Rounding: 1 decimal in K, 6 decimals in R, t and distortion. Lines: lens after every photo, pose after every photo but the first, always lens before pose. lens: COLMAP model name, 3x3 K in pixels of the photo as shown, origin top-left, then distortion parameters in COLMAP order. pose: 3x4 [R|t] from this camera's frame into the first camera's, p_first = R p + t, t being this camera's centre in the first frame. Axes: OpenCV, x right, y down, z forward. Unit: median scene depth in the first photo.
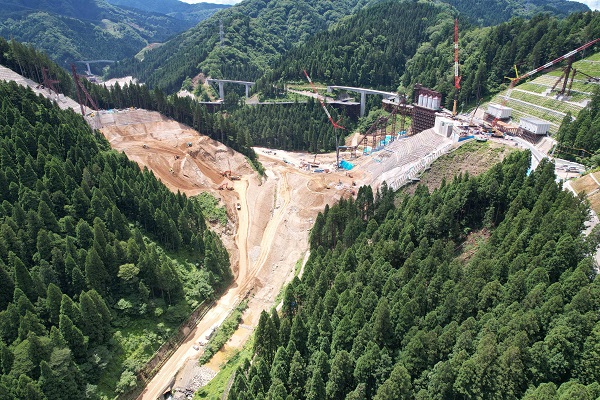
lens RADIAL K [[384.1, 0, 300.0], [0, 384.1, 200.0], [0, 0, 1]] dist [-0.081635, 0.080311]
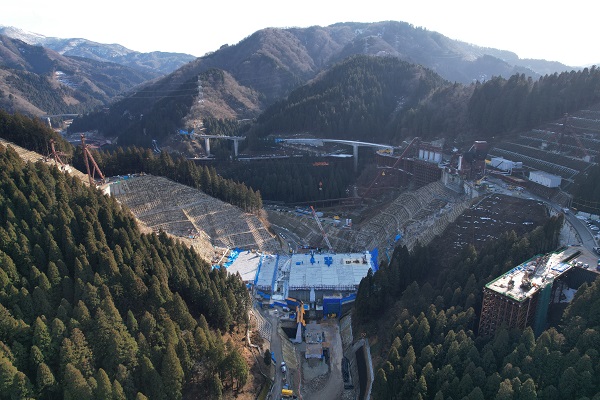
lens RADIAL K [[384.1, 0, 300.0], [0, 384.1, 200.0], [0, 0, 1]] dist [-0.081635, 0.080311]
pose [[0.991782, -0.054930, 0.115551, -0.123423], [0.066394, 0.992986, -0.097826, -0.045278], [-0.109367, 0.104694, 0.988473, 0.001723]]
